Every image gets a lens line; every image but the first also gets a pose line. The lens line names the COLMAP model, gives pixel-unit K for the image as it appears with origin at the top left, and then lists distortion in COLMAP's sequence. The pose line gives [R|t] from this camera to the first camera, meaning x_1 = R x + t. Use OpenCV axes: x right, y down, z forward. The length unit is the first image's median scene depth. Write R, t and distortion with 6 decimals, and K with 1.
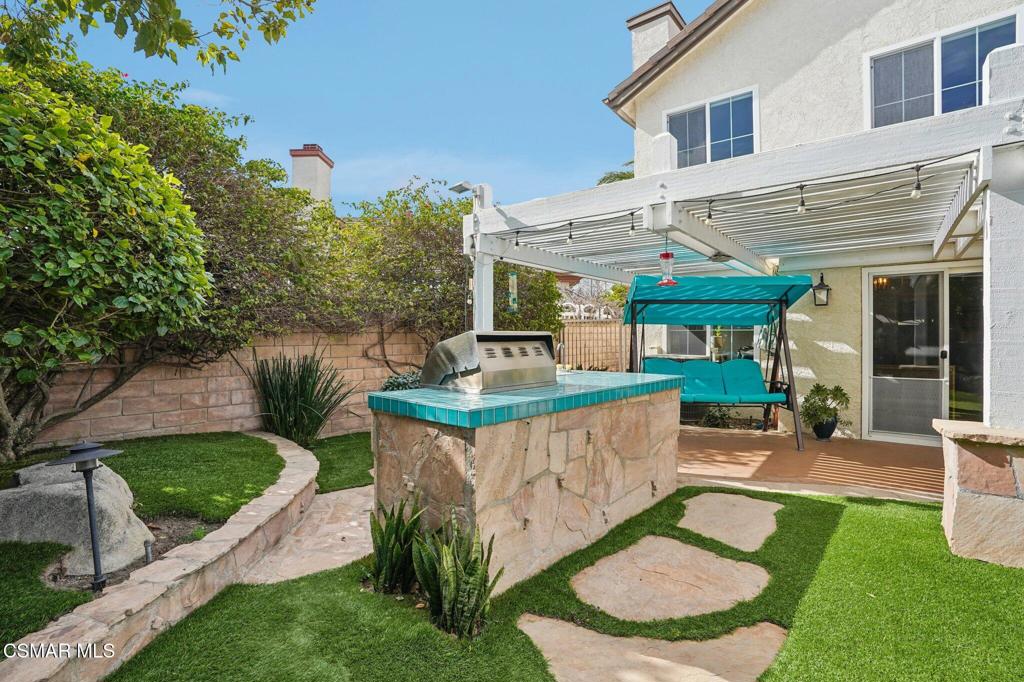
lens RADIAL K [[476.1, 0, 503.8], [0, 476.1, 340.9], [0, 0, 1]] dist [-0.074932, 0.028529]
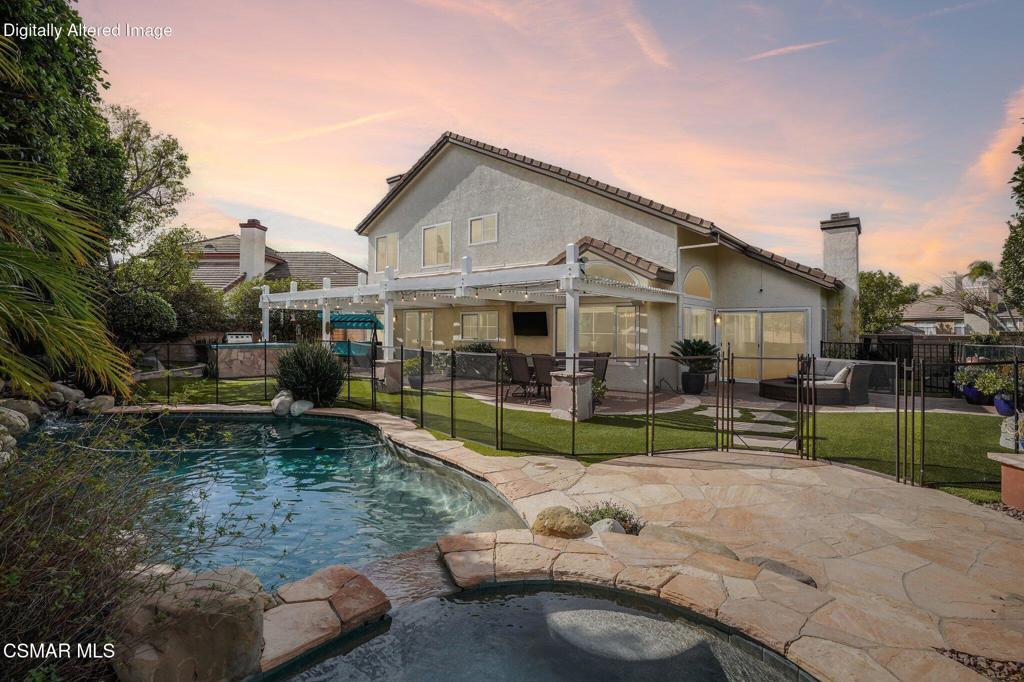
lens RADIAL K [[480.9, 0, 515.0], [0, 480.9, 321.9], [0, 0, 1]] dist [-0.076018, 0.029442]
pose [[0.999877, 0.007205, 0.013946, 1.630422], [-0.006817, 0.999593, -0.027699, -0.010371], [-0.014140, 0.027600, 0.999519, -2.260837]]
